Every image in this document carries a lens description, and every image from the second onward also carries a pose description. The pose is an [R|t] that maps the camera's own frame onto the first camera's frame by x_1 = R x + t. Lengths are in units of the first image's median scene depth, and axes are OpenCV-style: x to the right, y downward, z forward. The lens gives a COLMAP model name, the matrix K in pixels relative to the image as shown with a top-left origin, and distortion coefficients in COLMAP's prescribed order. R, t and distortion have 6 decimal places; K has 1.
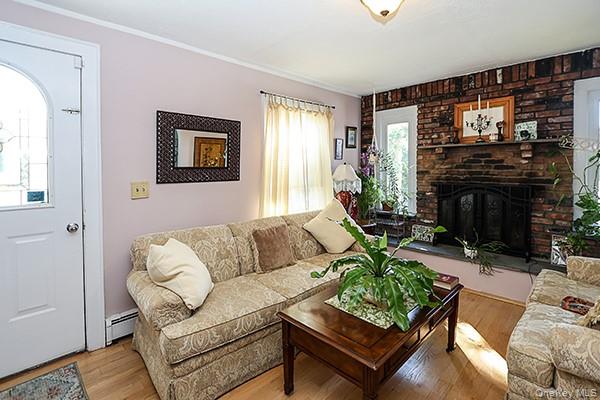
lens RADIAL K [[289.4, 0, 303.2], [0, 289.4, 177.2], [0, 0, 1]] dist [-0.010141, -0.001195]
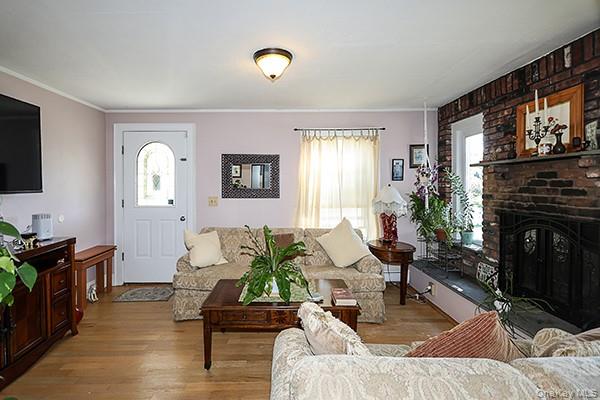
lens RADIAL K [[289.4, 0, 278.3], [0, 289.4, 189.3], [0, 0, 1]] dist [-0.010141, -0.001195]
pose [[0.694587, 0.014248, -0.719267, 0.667269], [-0.024787, 0.999684, -0.004134, -0.021418], [0.718981, 0.020700, 0.694721, 0.053179]]
